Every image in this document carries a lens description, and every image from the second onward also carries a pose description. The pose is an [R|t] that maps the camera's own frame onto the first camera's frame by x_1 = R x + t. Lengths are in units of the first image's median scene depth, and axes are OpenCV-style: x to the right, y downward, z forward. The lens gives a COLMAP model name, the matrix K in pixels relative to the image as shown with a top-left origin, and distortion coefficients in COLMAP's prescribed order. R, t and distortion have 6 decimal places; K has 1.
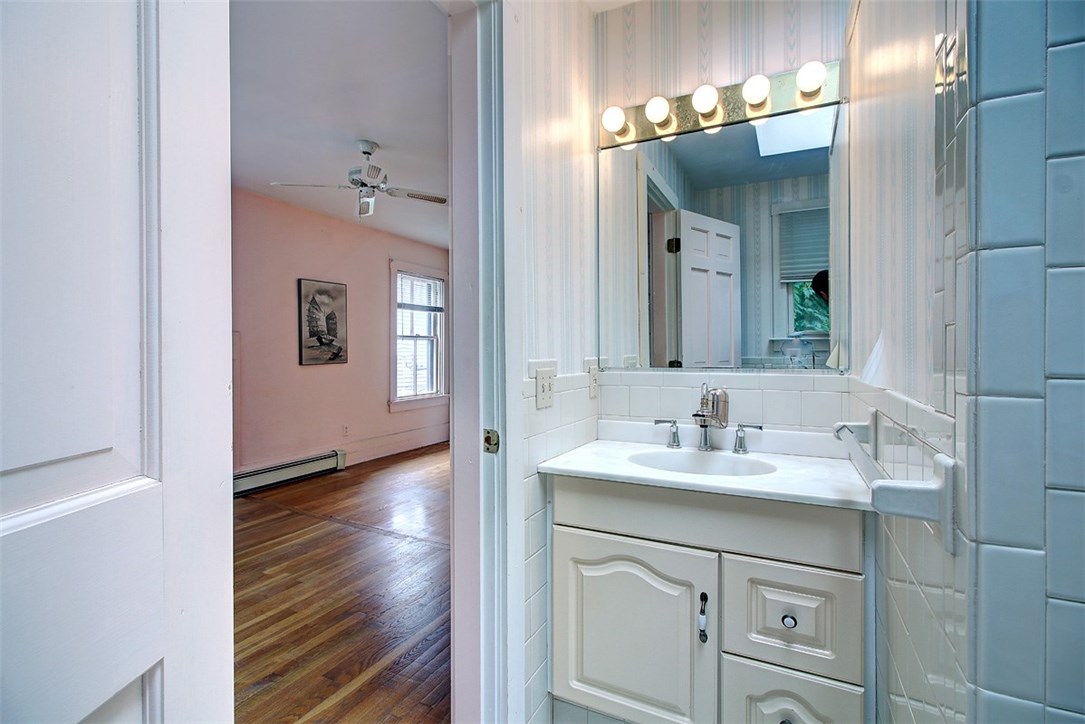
lens RADIAL K [[500.5, 0, 544.1], [0, 500.5, 355.9], [0, 0, 1]] dist [0.005497, -0.000917]
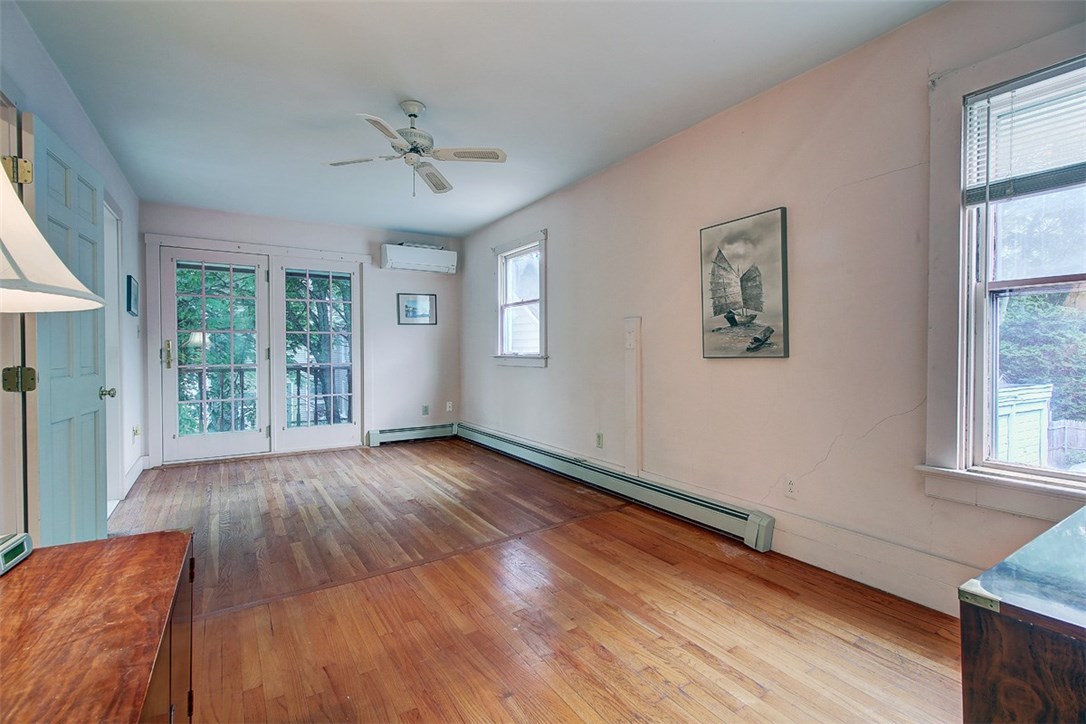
lens RADIAL K [[501.0, 0, 532.7], [0, 501.0, 357.8], [0, 0, 1]] dist [0.005497, -0.000917]
pose [[-0.536960, 0.014421, -0.843484, 0.198771], [-0.004552, 0.999790, 0.019992, 0.005764], [0.843595, 0.014574, -0.536781, 1.129881]]
